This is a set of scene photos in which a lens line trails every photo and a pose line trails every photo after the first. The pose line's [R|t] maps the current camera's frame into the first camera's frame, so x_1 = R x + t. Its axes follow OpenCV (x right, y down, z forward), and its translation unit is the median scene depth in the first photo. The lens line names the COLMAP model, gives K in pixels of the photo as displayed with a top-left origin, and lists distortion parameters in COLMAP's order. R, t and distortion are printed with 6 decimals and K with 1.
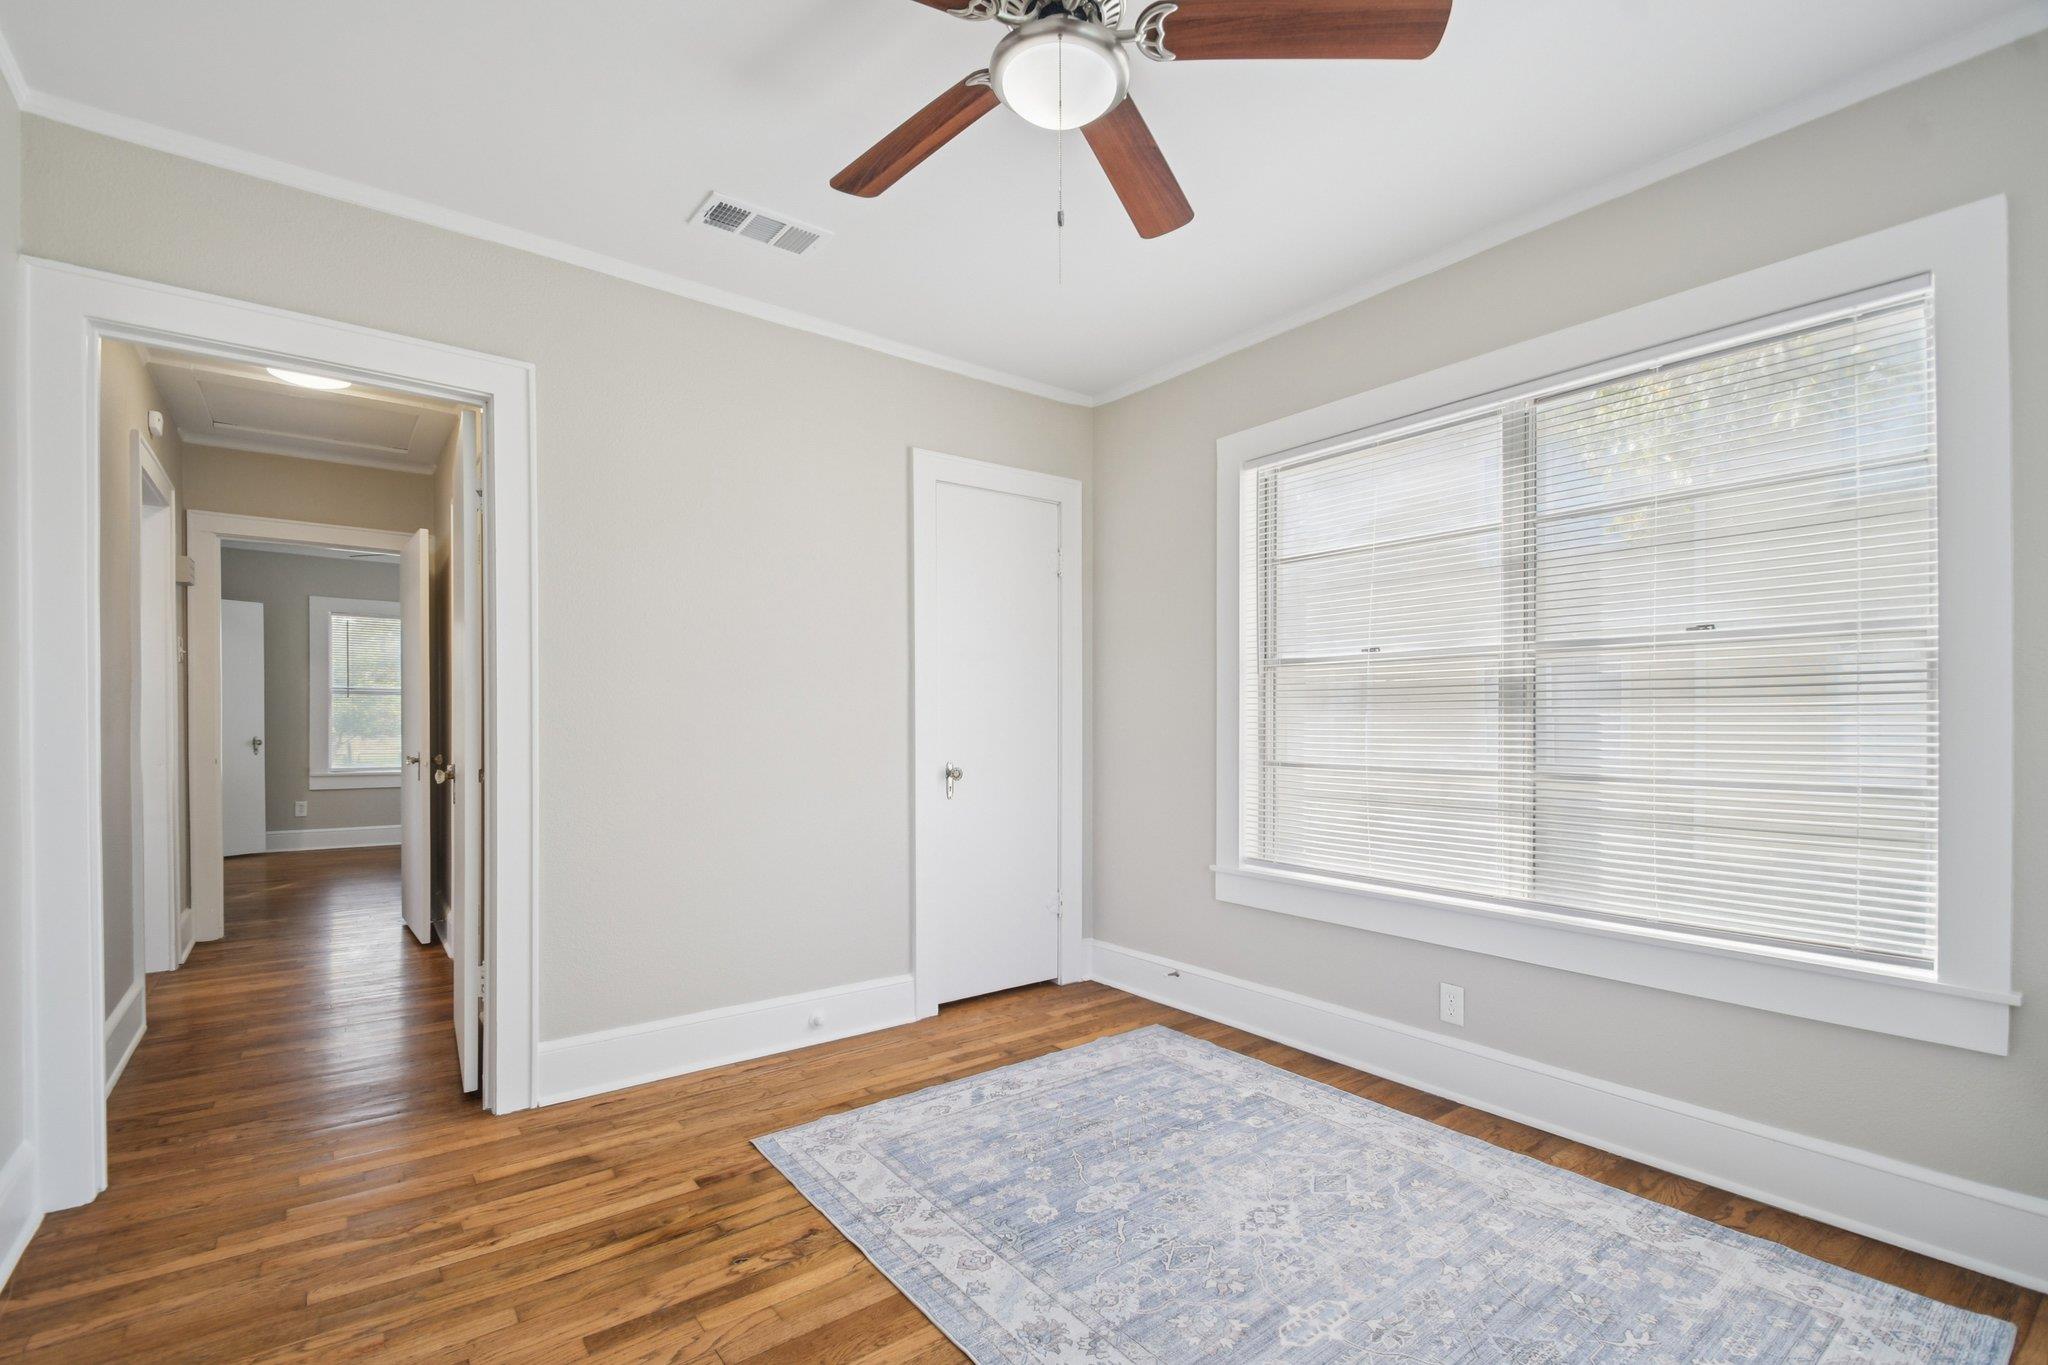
lens RADIAL K [[902.0, 0, 1016.1], [0, 902.0, 724.3], [0, 0, 1]] dist [0.021297, -0.021842]
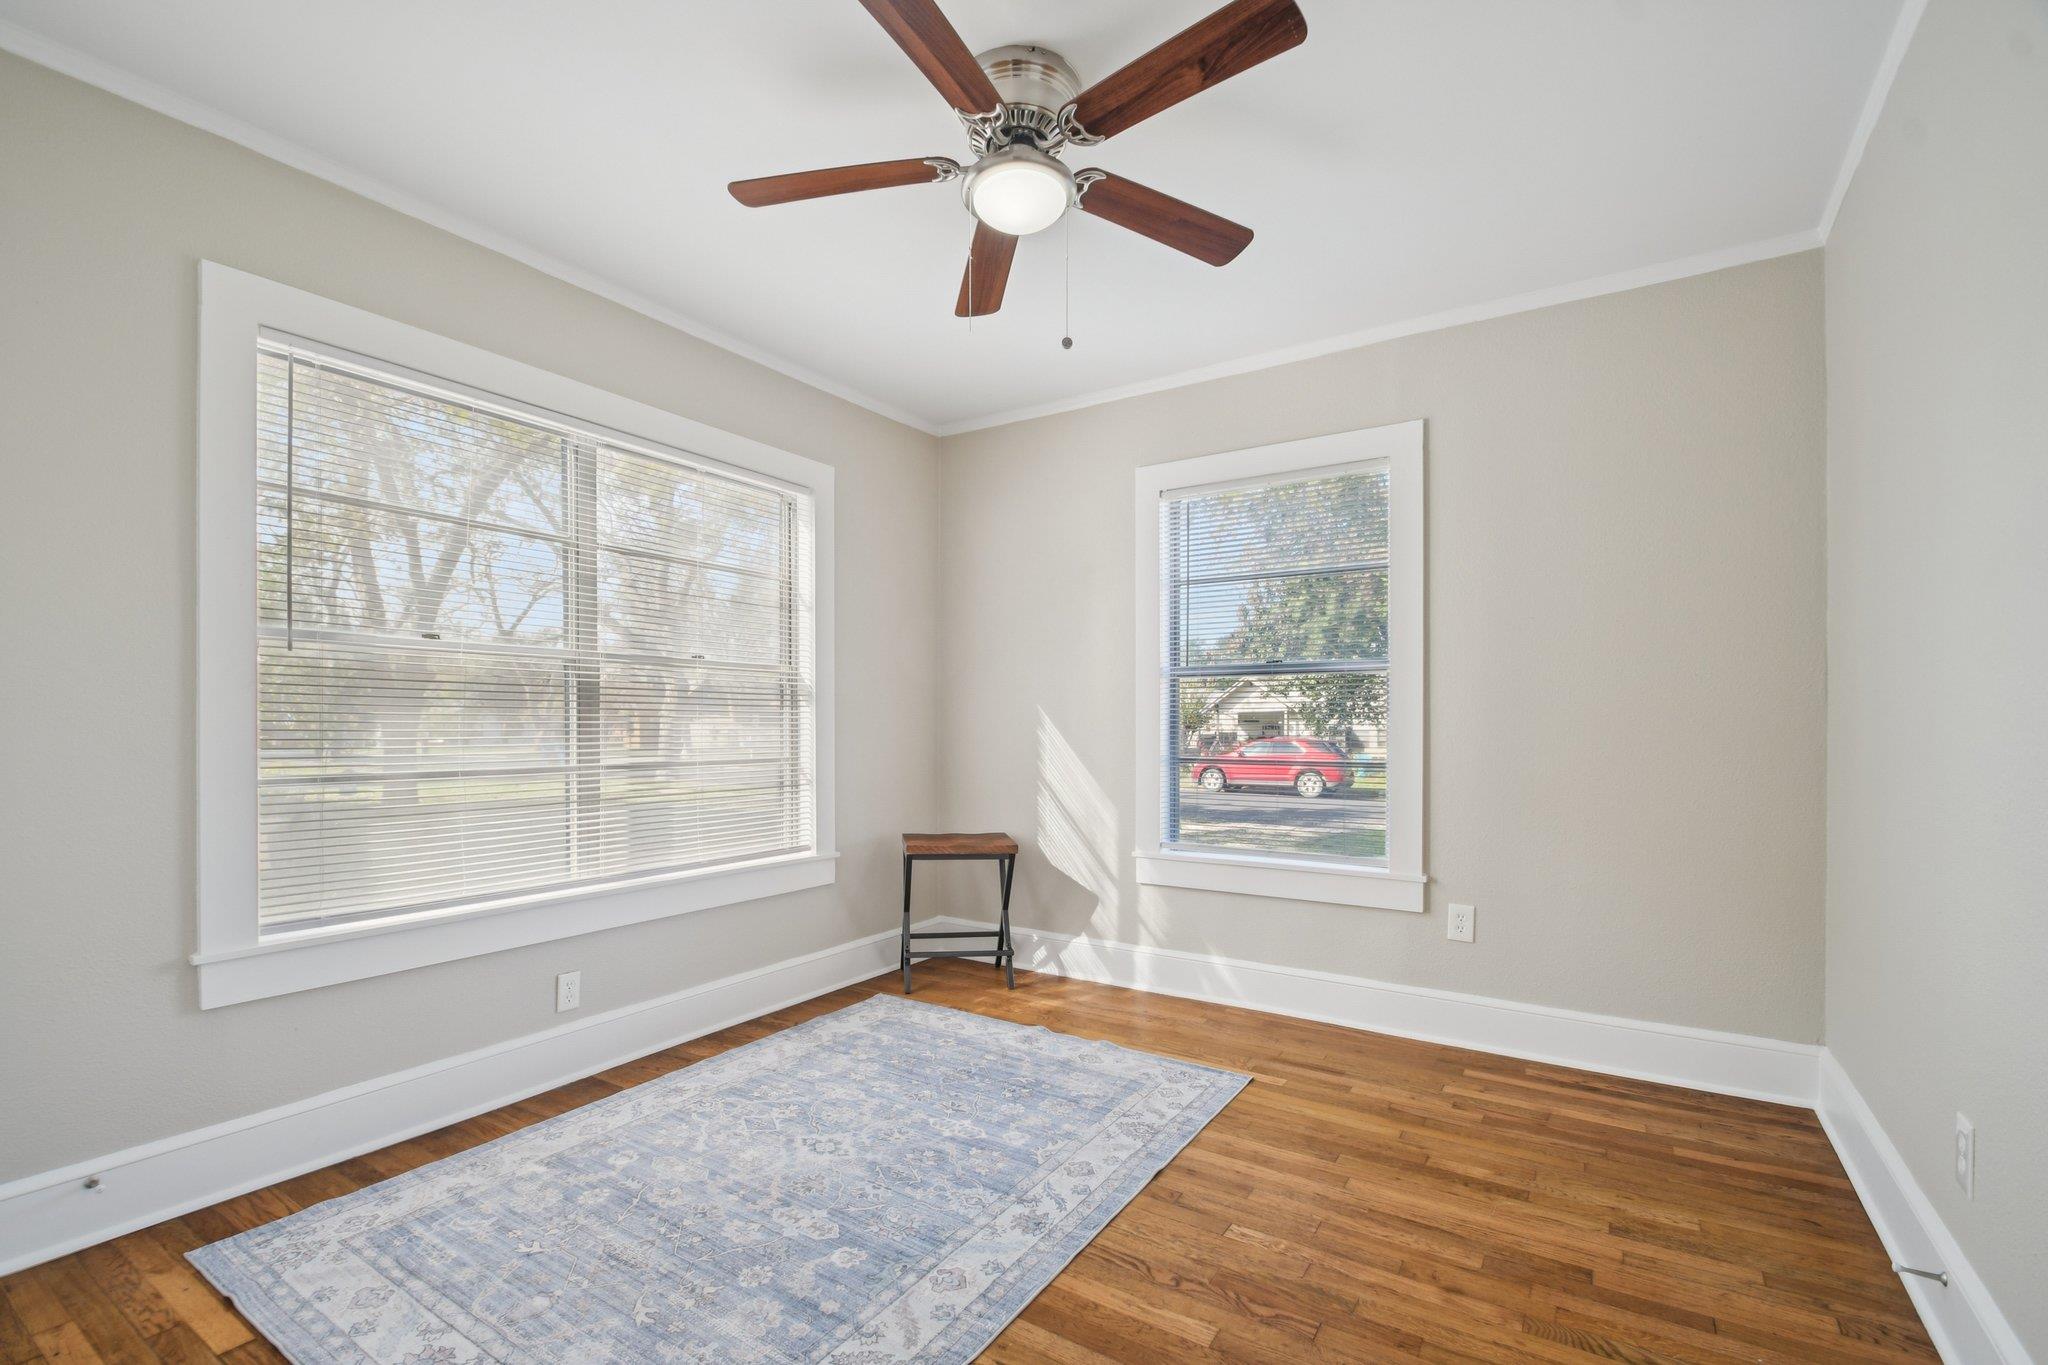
lens RADIAL K [[902.0, 0, 1016.1], [0, 902.0, 724.3], [0, 0, 1]] dist [0.021297, -0.021842]
pose [[-0.337803, 0.000505, 0.941217, -0.843417], [-0.001169, 0.999999, -0.000957, 0.003711], [-0.941216, -0.001424, -0.337802, 1.090701]]
